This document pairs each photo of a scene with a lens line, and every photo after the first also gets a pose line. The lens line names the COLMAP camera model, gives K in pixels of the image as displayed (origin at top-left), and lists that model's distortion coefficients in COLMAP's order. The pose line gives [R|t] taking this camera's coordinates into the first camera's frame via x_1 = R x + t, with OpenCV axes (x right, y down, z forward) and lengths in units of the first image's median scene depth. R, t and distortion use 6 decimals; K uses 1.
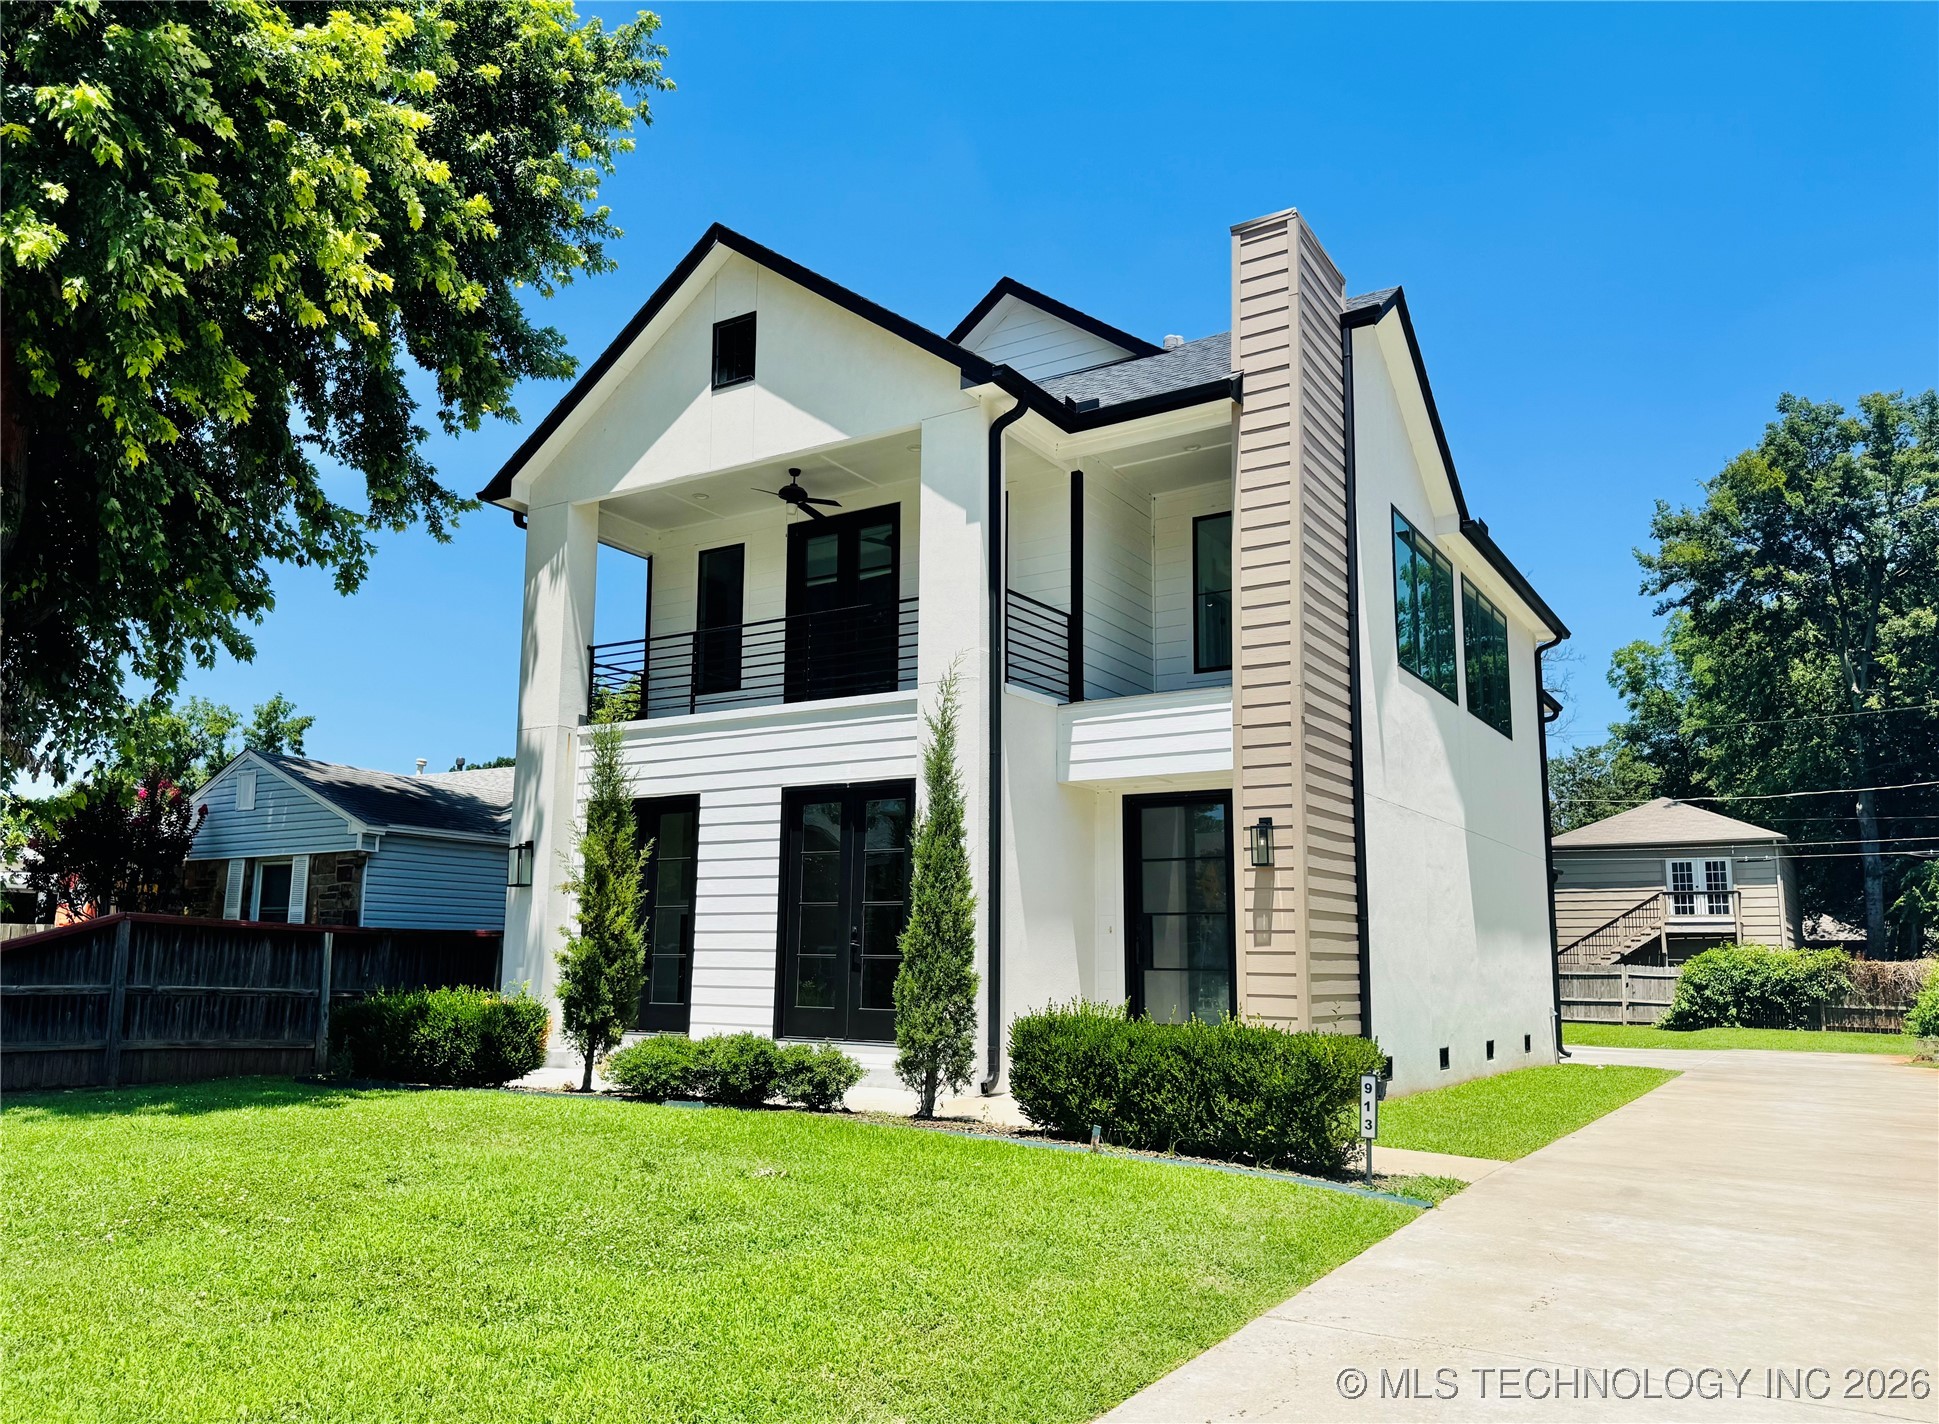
lens RADIAL K [[1430.0, 0, 967.2], [0, 1430.0, 769.1], [0, 0, 1]] dist [0.067094, -0.000368]
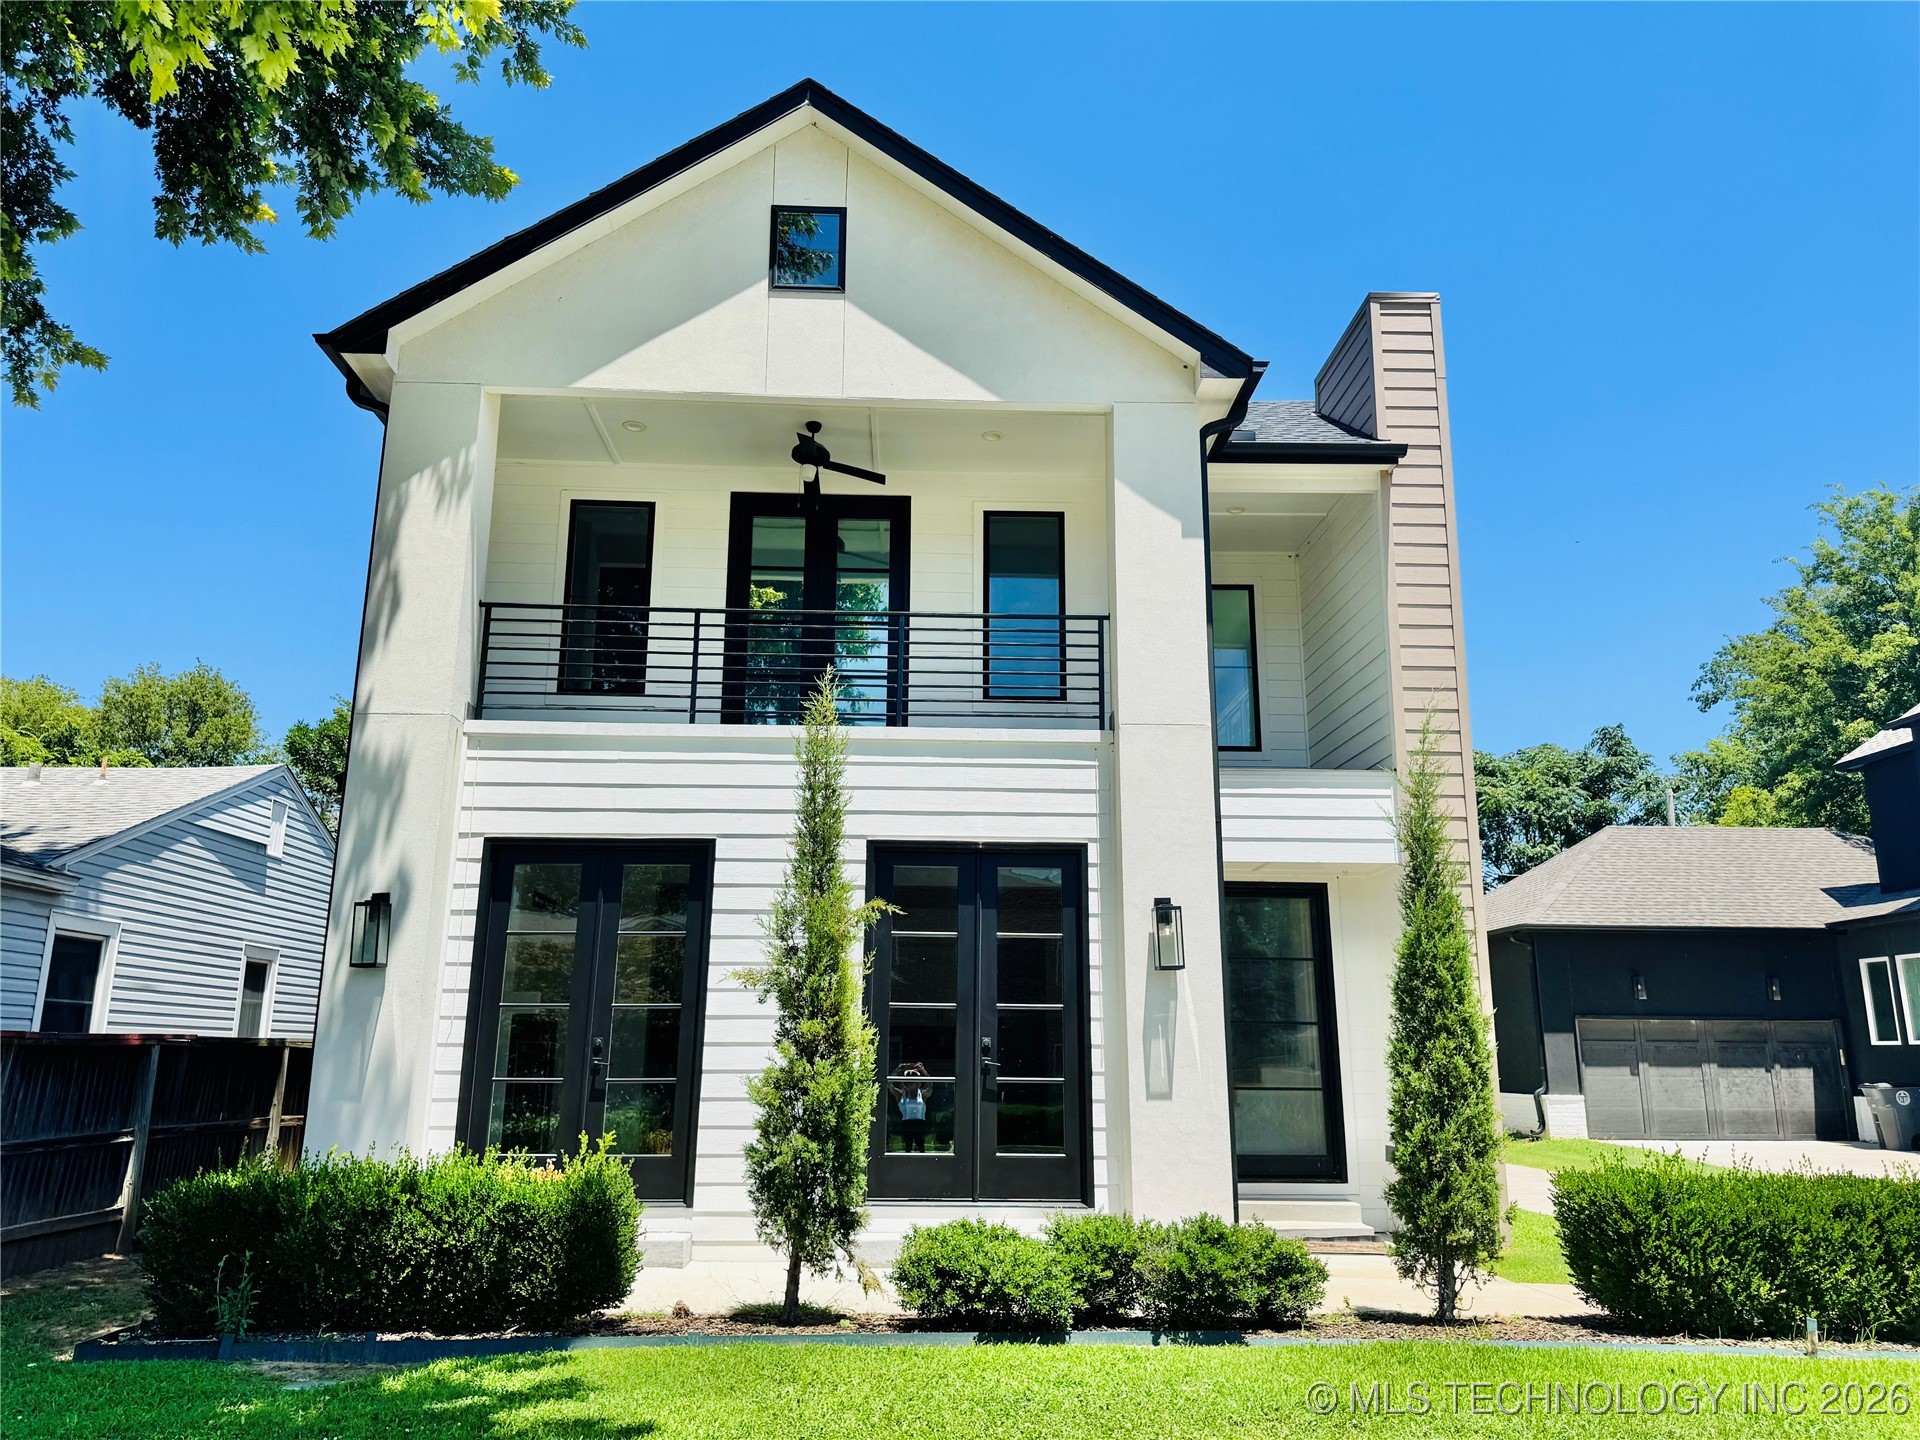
lens RADIAL K [[1348.9, 0, 963.2], [0, 1348.9, 730.8], [0, 0, 1]] dist [0.088361, -0.130231]
pose [[0.820300, 0.125575, 0.557978, -0.539510], [-0.074994, 0.990791, -0.112731, 0.035340], [-0.566996, 0.050629, 0.822163, 0.457144]]
